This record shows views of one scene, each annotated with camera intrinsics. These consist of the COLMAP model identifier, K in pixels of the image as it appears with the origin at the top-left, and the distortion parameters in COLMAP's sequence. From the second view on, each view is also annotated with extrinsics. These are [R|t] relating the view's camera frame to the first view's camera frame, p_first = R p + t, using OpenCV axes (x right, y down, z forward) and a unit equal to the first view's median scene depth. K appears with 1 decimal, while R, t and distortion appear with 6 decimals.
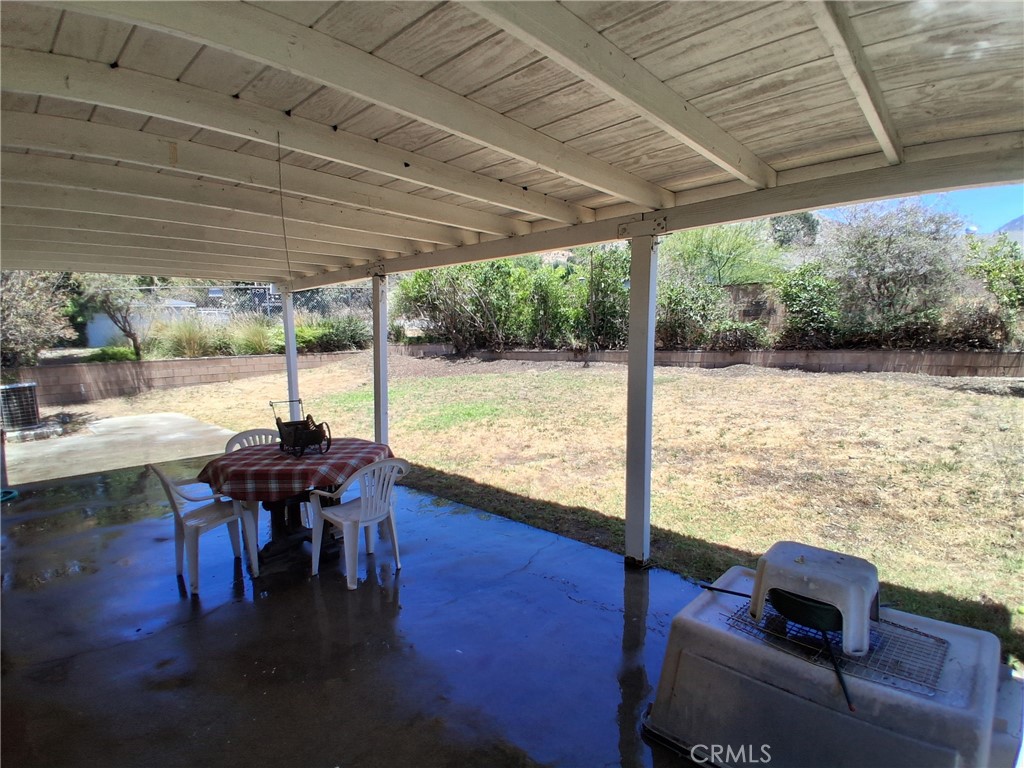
lens RADIAL K [[507.7, 0, 517.3], [0, 507.7, 395.8], [0, 0, 1]] dist [0.013031, -0.051670]
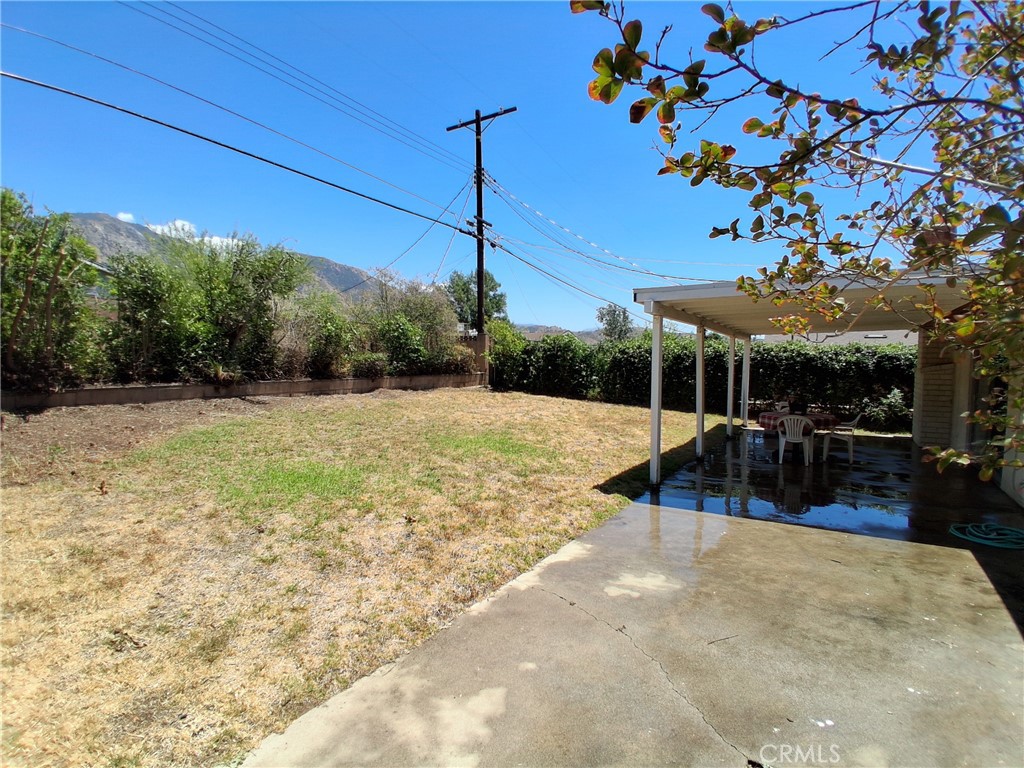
lens RADIAL K [[507.7, 0, 517.3], [0, 507.7, 395.8], [0, 0, 1]] dist [0.013031, -0.051670]
pose [[-0.194709, -0.045717, 0.979795, -0.871911], [0.111881, 0.991359, 0.068490, -0.096720], [-0.974459, 0.122956, -0.187912, 0.964269]]
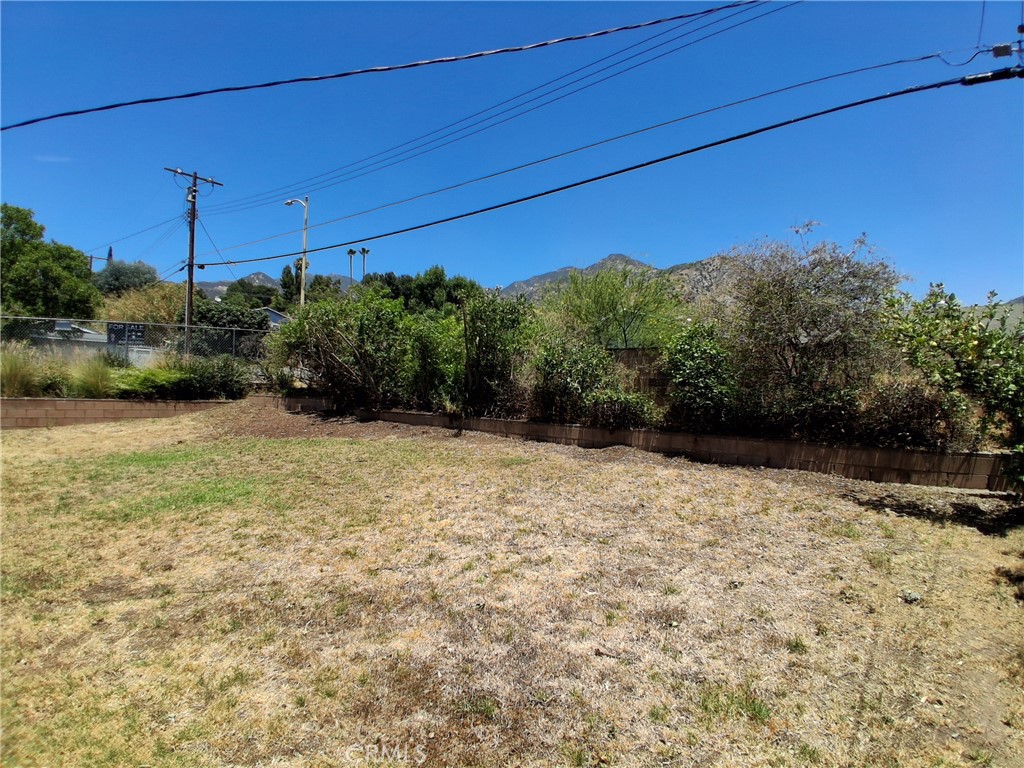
lens RADIAL K [[507.7, 0, 517.3], [0, 507.7, 395.8], [0, 0, 1]] dist [0.013031, -0.051670]
pose [[0.998294, 0.057203, 0.011691, 0.280738], [-0.055506, 0.991947, -0.113843, -0.042512], [-0.018109, 0.113000, 0.993430, 0.219512]]
